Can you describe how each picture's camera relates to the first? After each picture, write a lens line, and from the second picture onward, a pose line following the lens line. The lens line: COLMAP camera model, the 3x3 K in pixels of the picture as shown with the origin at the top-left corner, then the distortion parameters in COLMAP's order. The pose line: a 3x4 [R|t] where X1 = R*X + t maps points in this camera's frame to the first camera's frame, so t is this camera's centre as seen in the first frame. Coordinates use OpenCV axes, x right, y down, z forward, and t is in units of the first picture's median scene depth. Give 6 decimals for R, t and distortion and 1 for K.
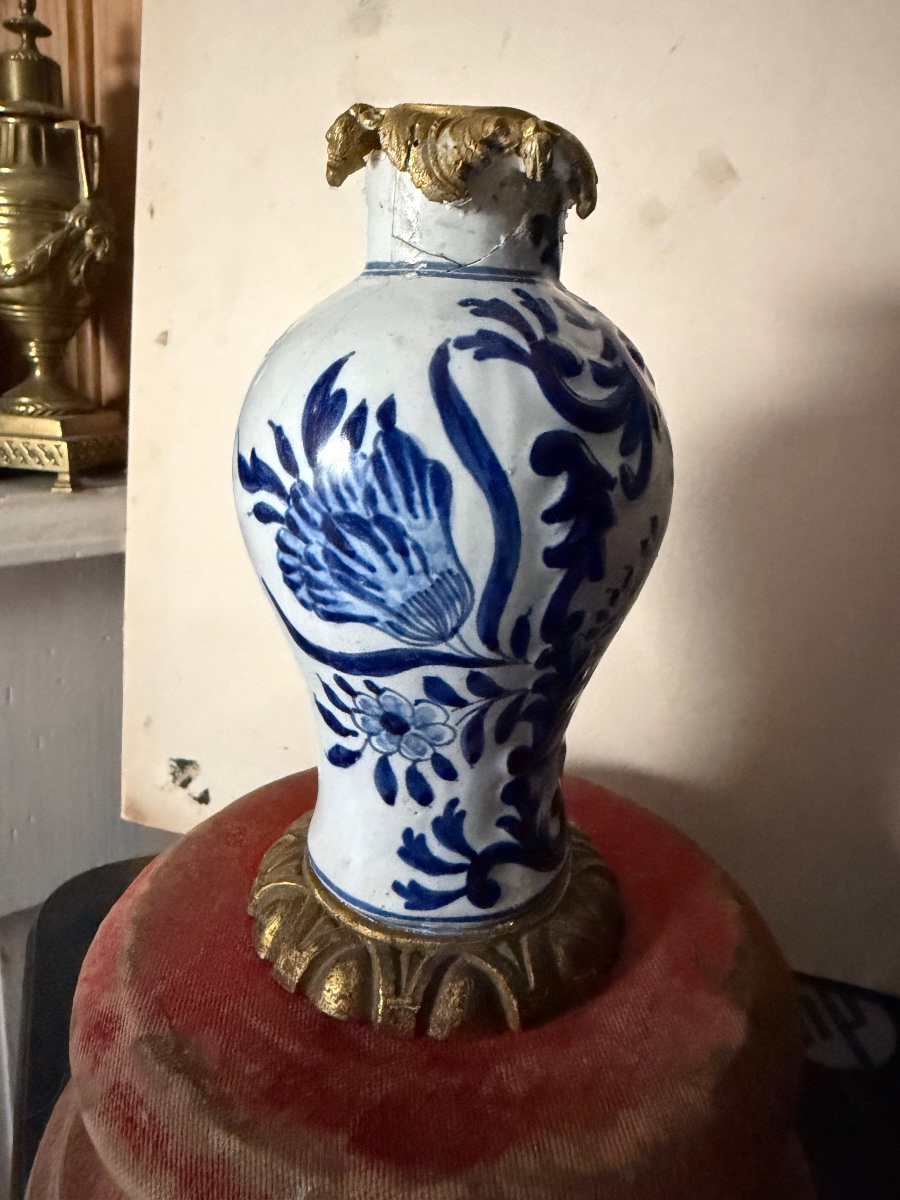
lens RADIAL K [[876.6, 0, 446.9], [0, 876.6, 525.5], [0, 0, 1]] dist [-0.006656, -0.001758]
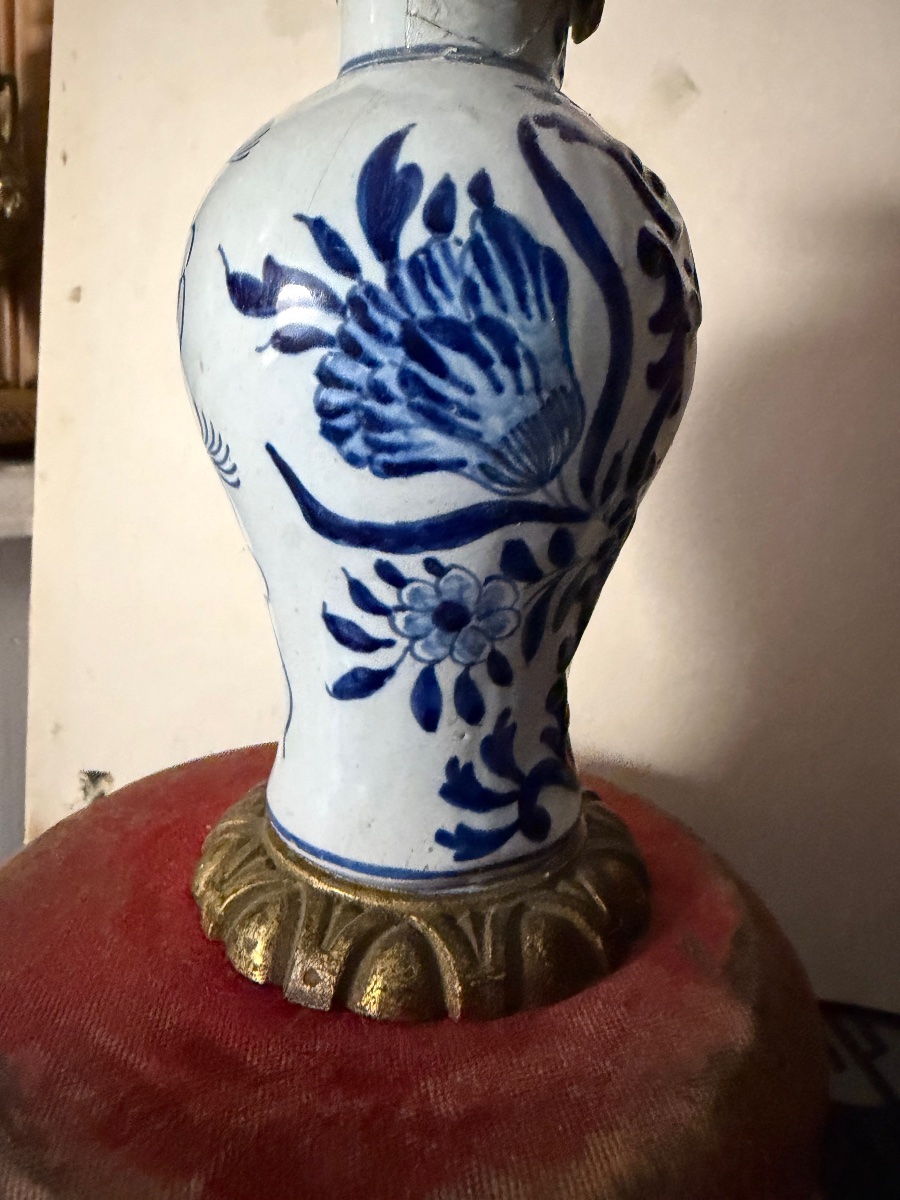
lens RADIAL K [[876.6, 0, 446.9], [0, 876.6, 525.5], [0, 0, 1]] dist [-0.006656, -0.001758]
pose [[0.999508, -0.013519, 0.028301, 0.042673], [0.015518, 0.997308, -0.071659, 0.135517], [-0.027256, 0.072063, 0.997028, 0.152586]]
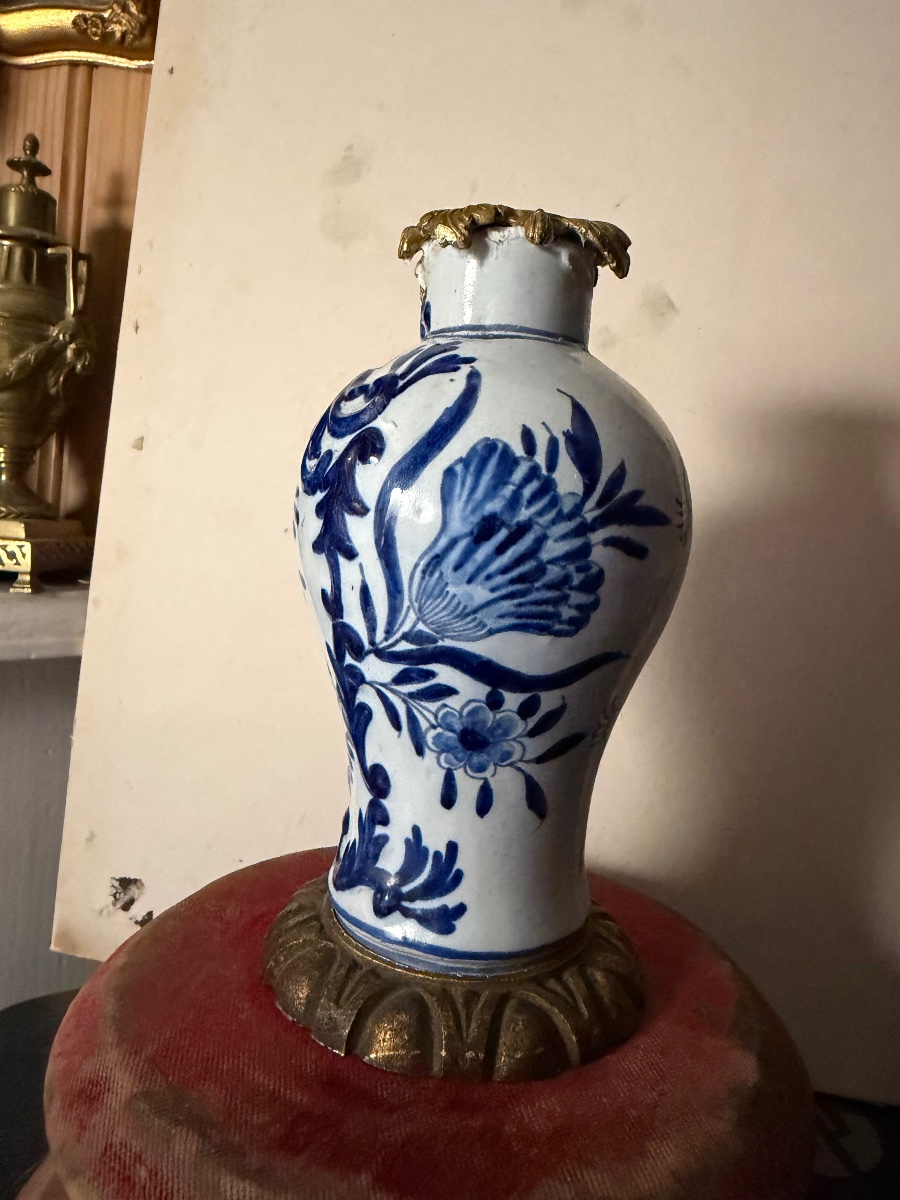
lens RADIAL K [[876.6, 0, 446.9], [0, 876.6, 525.5], [0, 0, 1]] dist [-0.006656, -0.001758]
pose [[0.995329, 0.019784, 0.094497, -0.082598], [-0.000852, 0.980541, -0.196310, 0.120064], [-0.096542, 0.195313, 0.975978, -0.037657]]
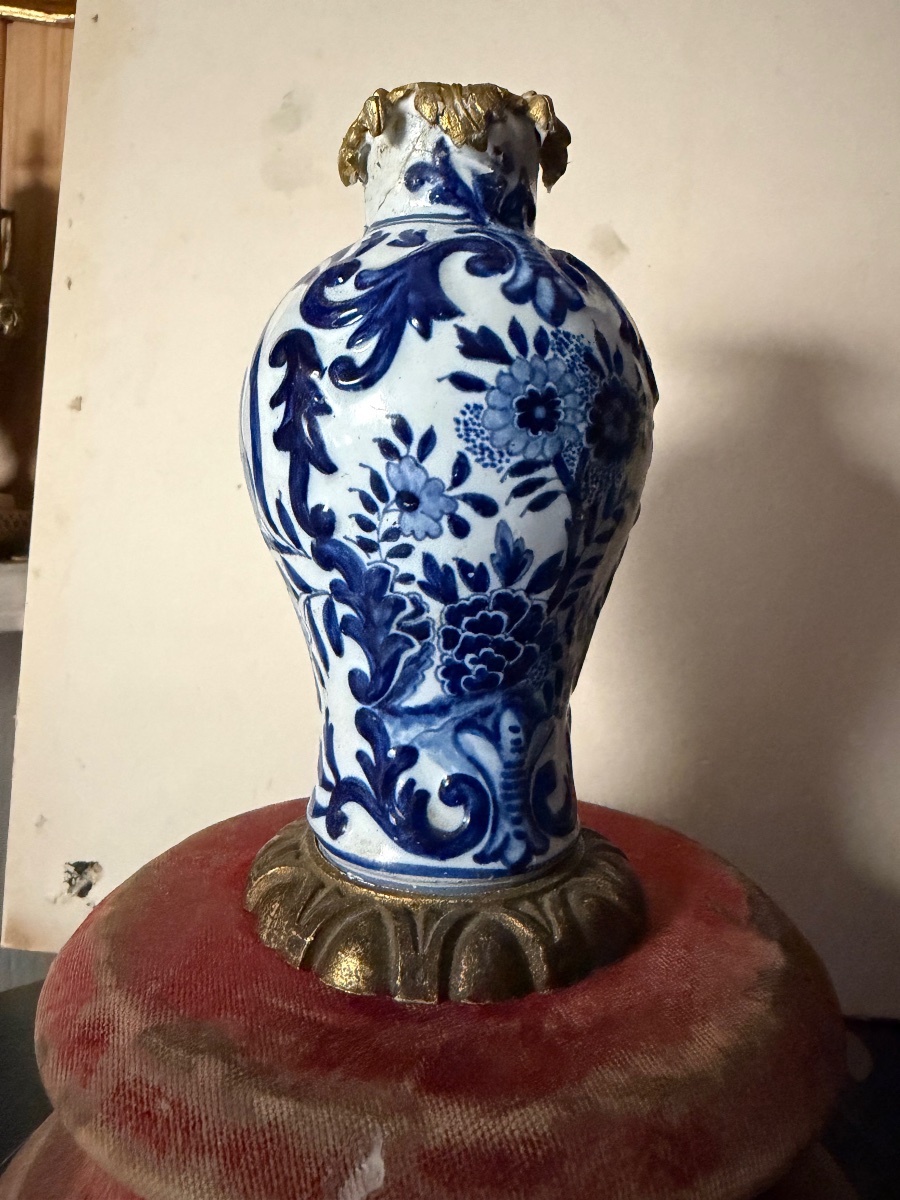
lens RADIAL K [[876.6, 0, 449.6], [0, 876.6, 513.6], [0, 0, 1]] dist [-0.002684, -0.003931]
pose [[0.982208, -0.020638, 0.186660, -0.142138], [0.060600, 0.975603, -0.211015, 0.200071], [-0.177752, 0.218572, 0.959495, 0.011195]]
